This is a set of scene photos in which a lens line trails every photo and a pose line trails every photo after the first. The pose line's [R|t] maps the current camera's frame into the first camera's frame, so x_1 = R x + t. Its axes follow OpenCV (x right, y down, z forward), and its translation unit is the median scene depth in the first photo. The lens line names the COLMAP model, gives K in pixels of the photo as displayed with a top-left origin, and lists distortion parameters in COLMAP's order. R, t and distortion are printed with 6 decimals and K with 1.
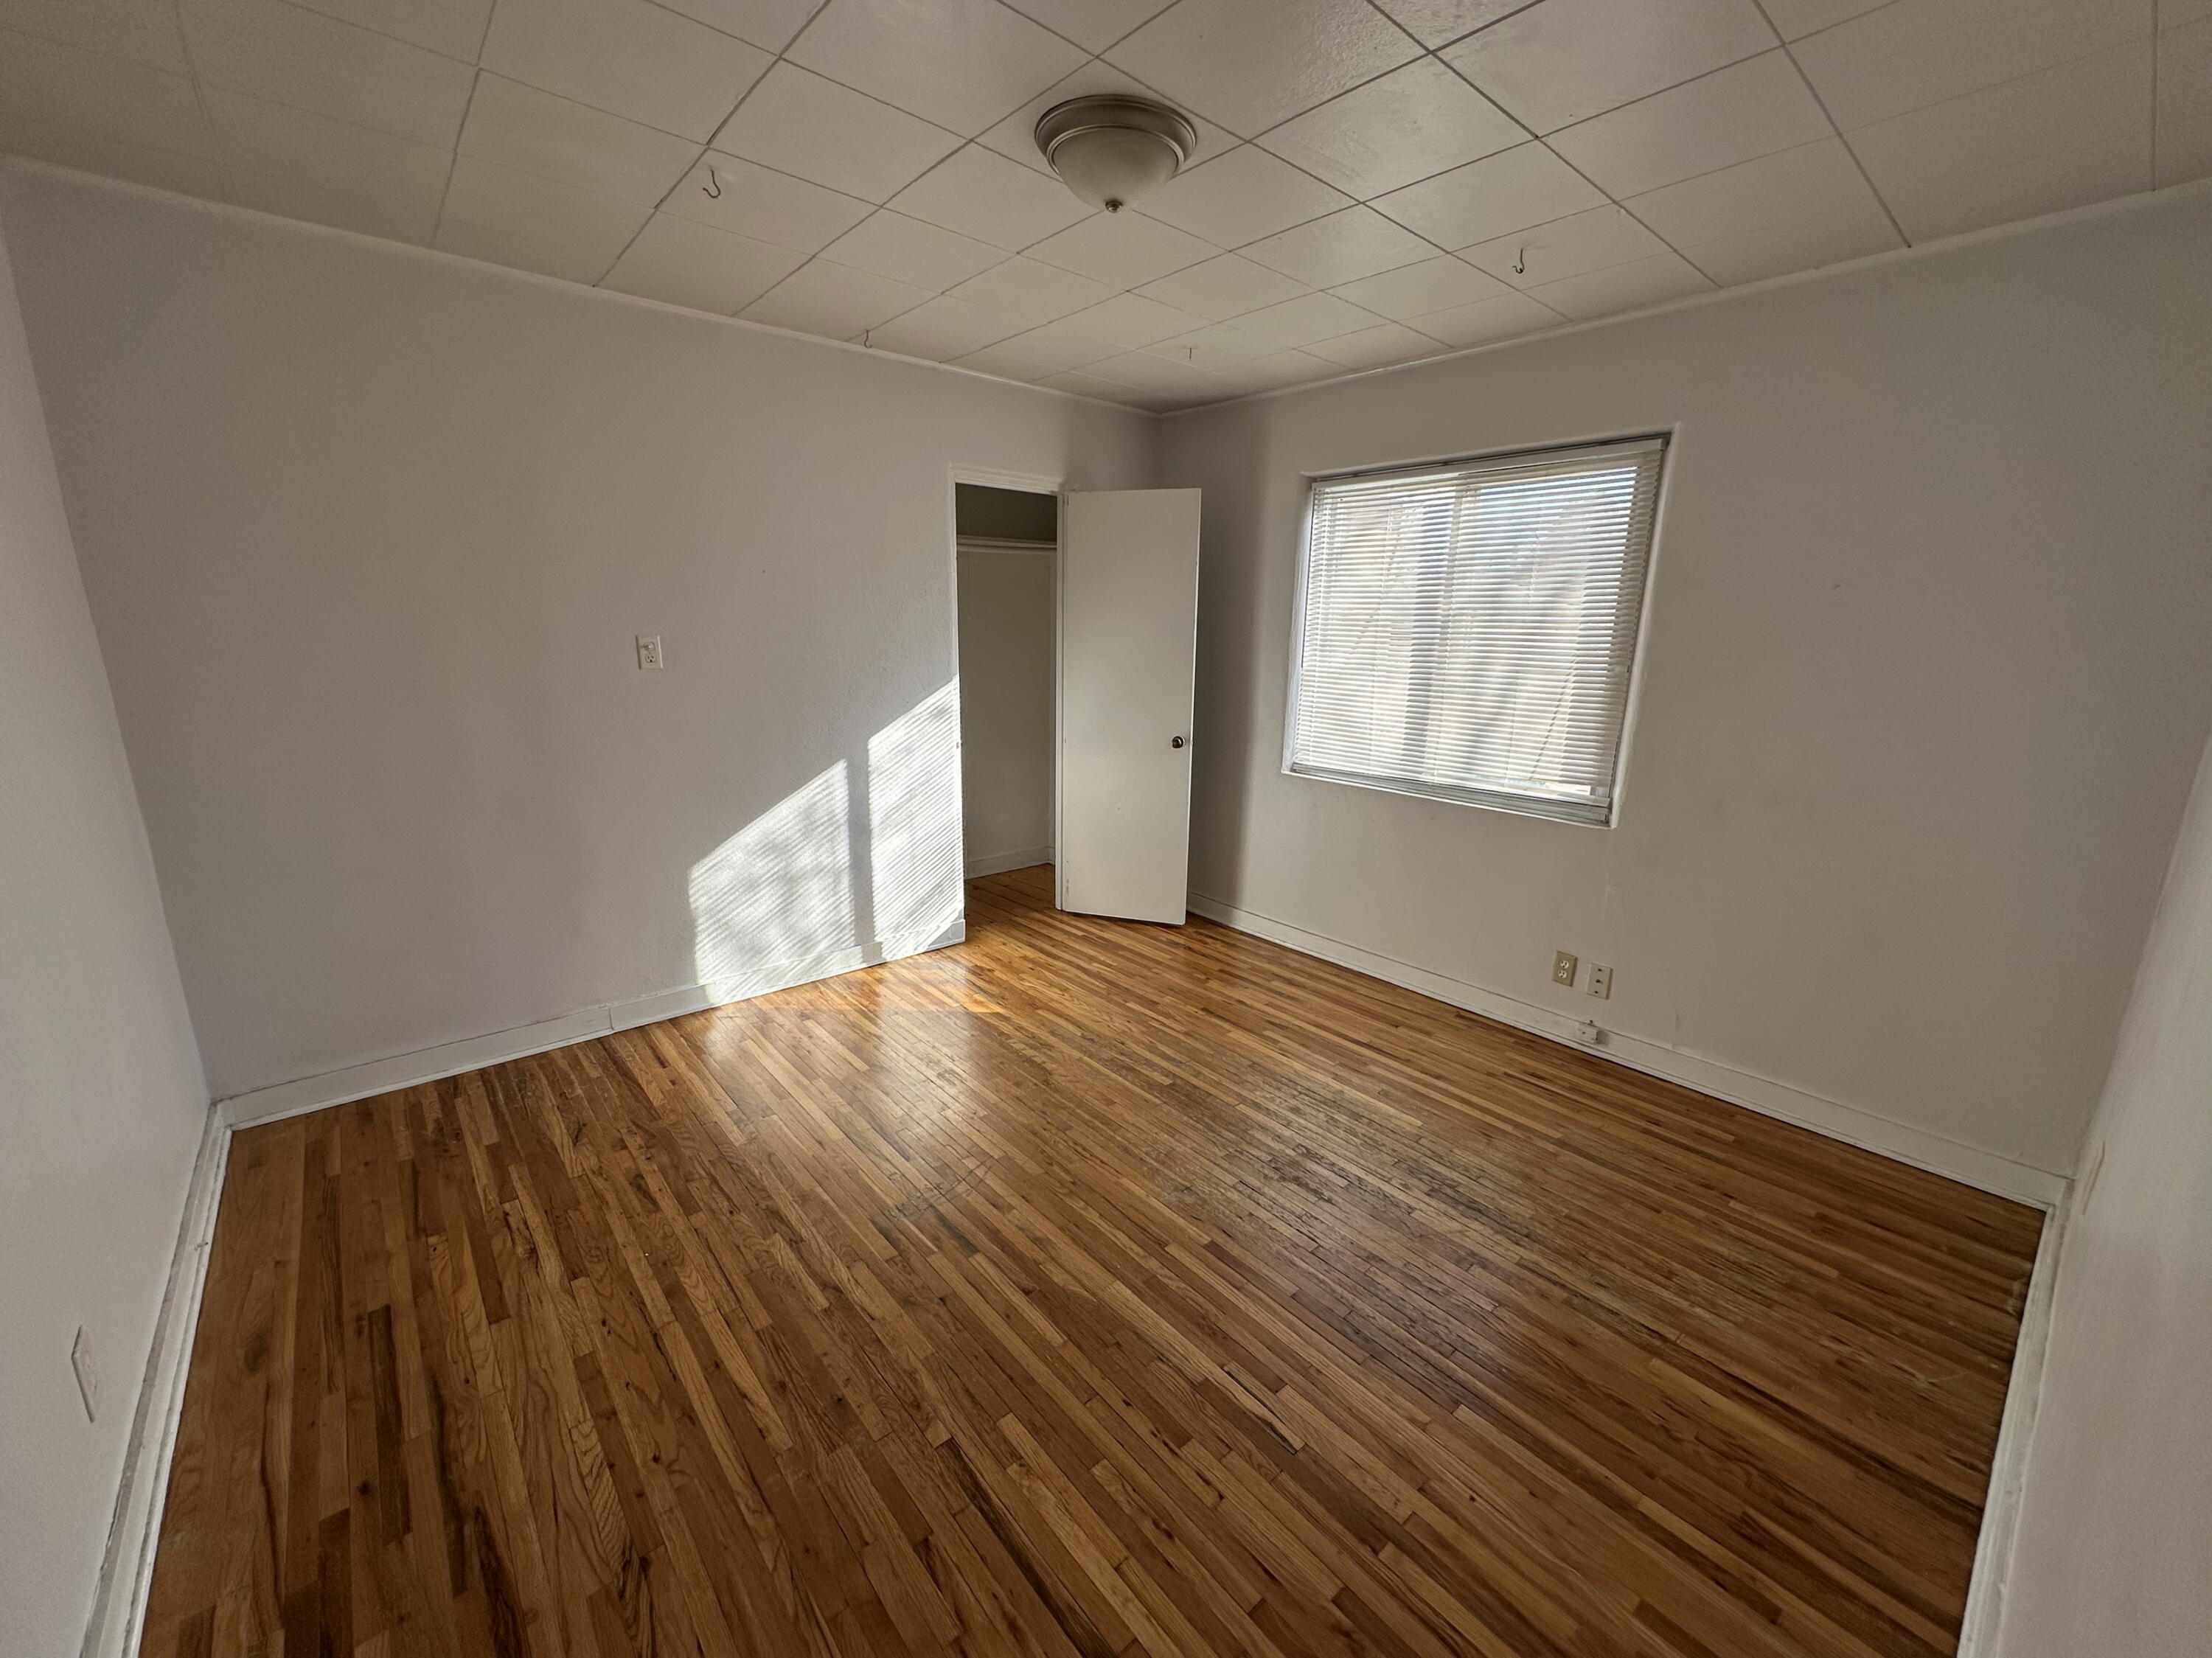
lens RADIAL K [[877.1, 0, 1112.0], [0, 877.1, 831.6], [0, 0, 1]] dist [0.000300, 0.000083]
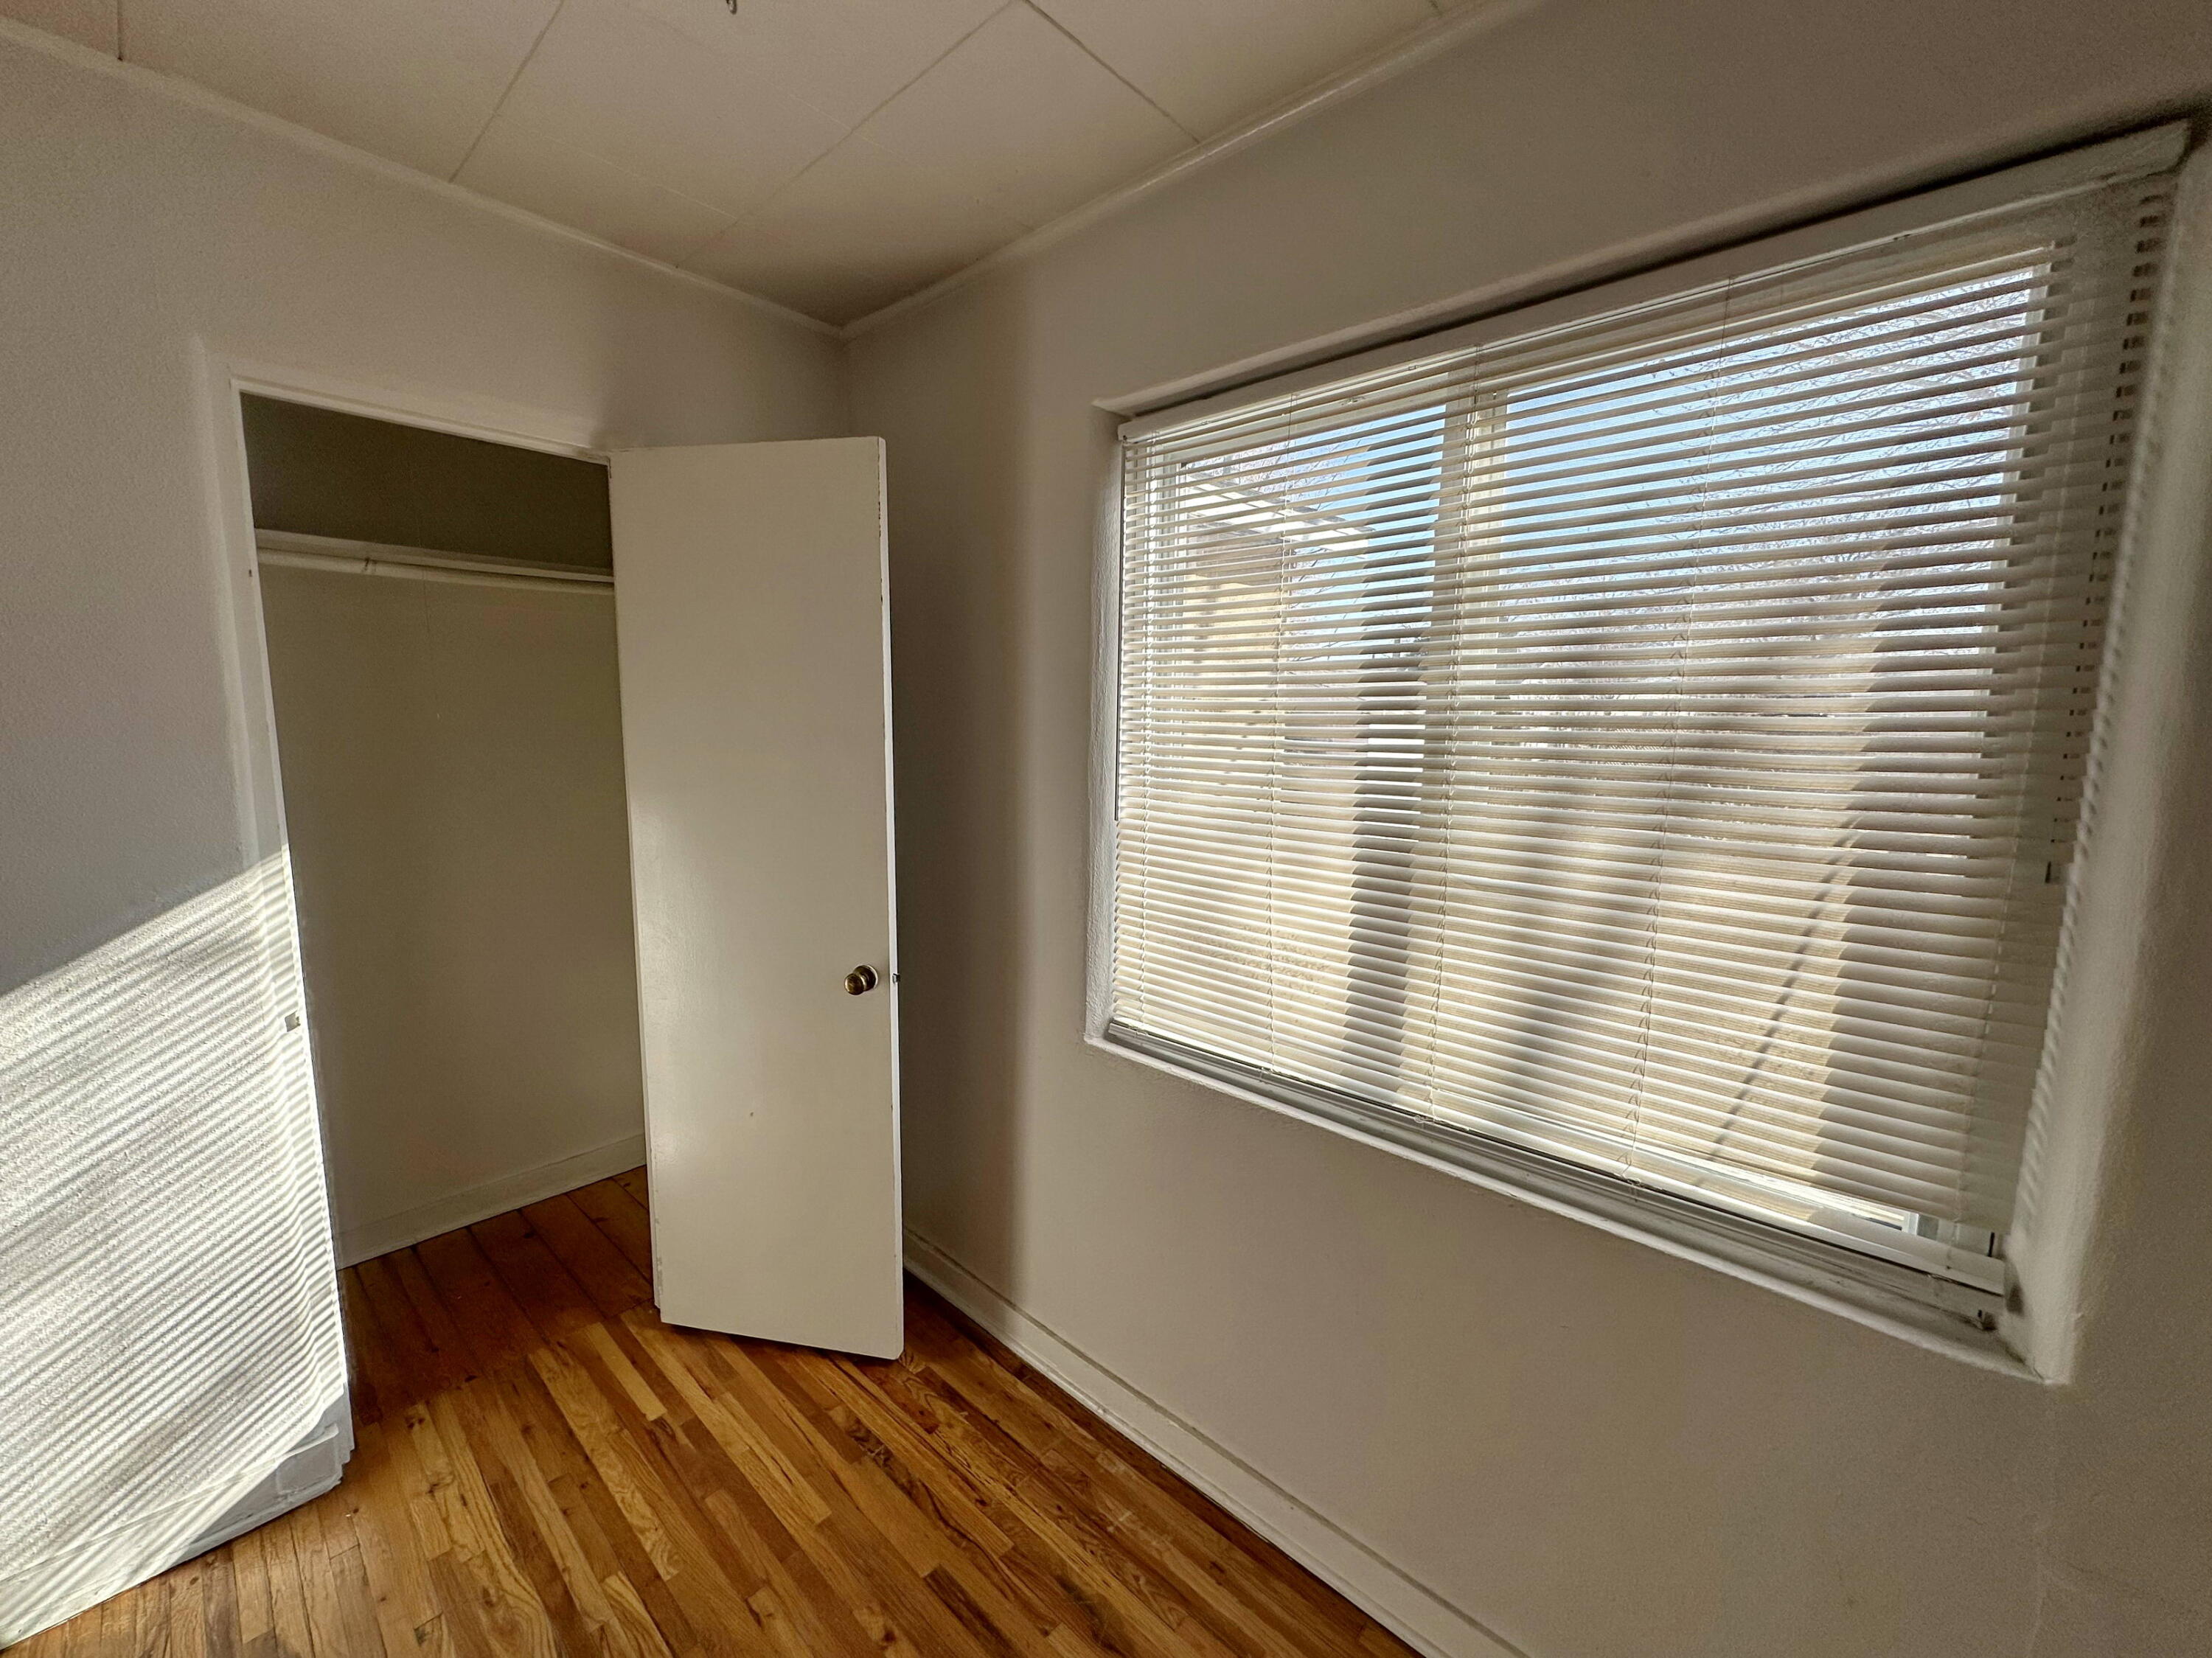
lens RADIAL K [[877.1, 0, 1102.7], [0, 877.1, 825.1], [0, 0, 1]] dist [0.000300, 0.000083]
pose [[0.994500, -0.018456, 0.103096, 0.164812], [0.029190, 0.994191, -0.103598, -0.139362], [-0.100586, 0.106038, 0.989262, 0.555305]]
